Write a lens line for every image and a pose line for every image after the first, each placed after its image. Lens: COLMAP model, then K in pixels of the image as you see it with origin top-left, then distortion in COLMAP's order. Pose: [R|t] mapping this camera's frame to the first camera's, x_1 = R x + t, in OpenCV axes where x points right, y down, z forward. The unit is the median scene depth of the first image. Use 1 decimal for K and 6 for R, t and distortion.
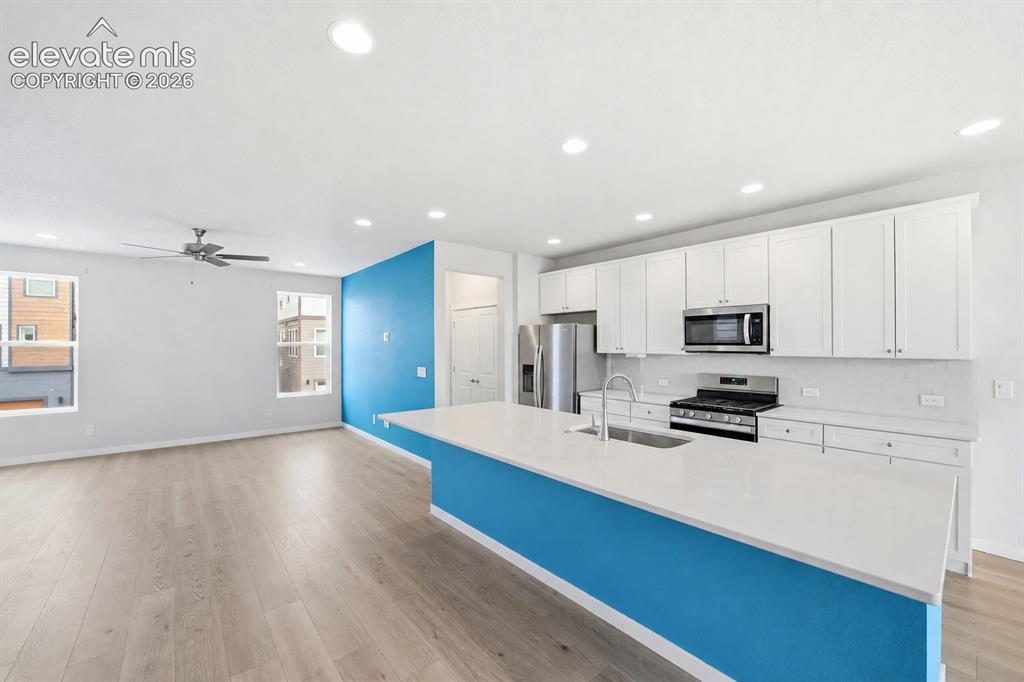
lens RADIAL K [[401.7, 0, 509.7], [0, 401.7, 344.1], [0, 0, 1]] dist [-0.001740, -0.000107]
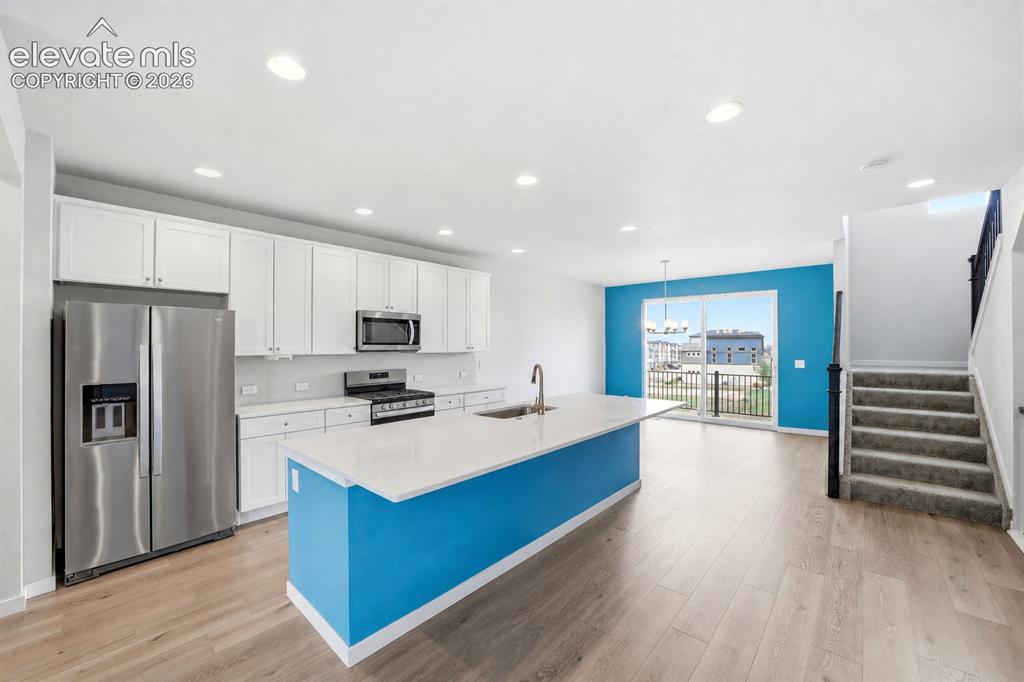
lens RADIAL K [[401.7, 0, 509.7], [0, 401.7, 344.1], [0, 0, 1]] dist [-0.001740, -0.000107]
pose [[-0.116135, 0.005242, 0.993220, -0.672444], [-0.000630, 0.999985, -0.005352, 0.006468], [-0.993233, -0.001247, -0.116130, 0.780436]]
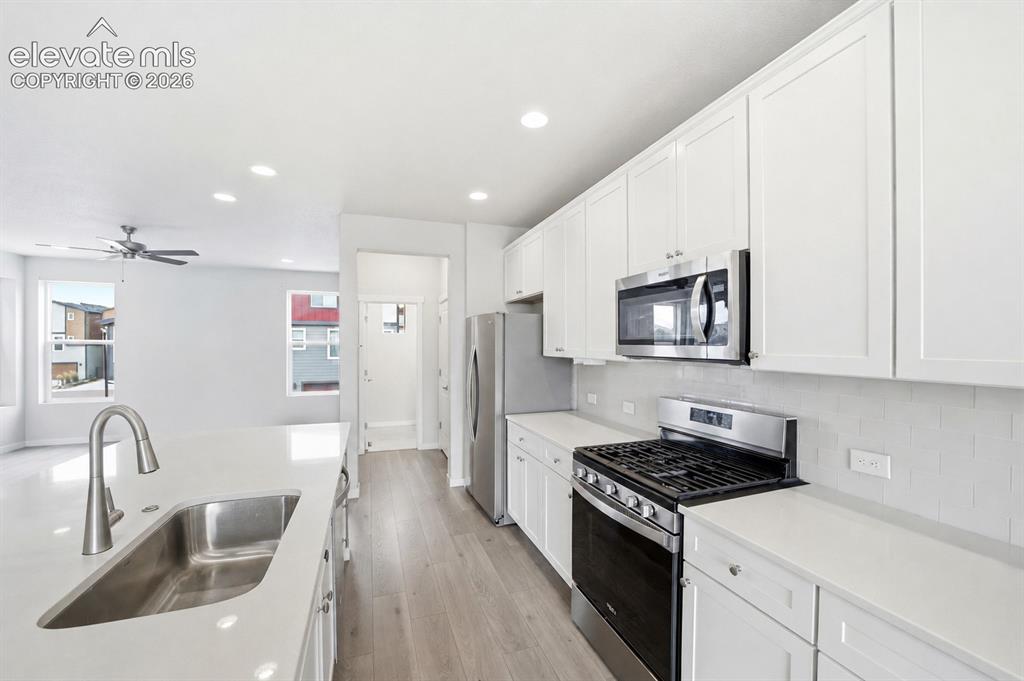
lens RADIAL K [[401.3, 0, 516.0], [0, 401.3, 347.1], [0, 0, 1]] dist [0.000672, 0.000010]
pose [[0.940350, 0.000529, -0.340209, 0.512827], [0.000882, 0.999992, 0.003992, 0.003219], [0.340208, -0.004054, 0.940341, 0.469790]]
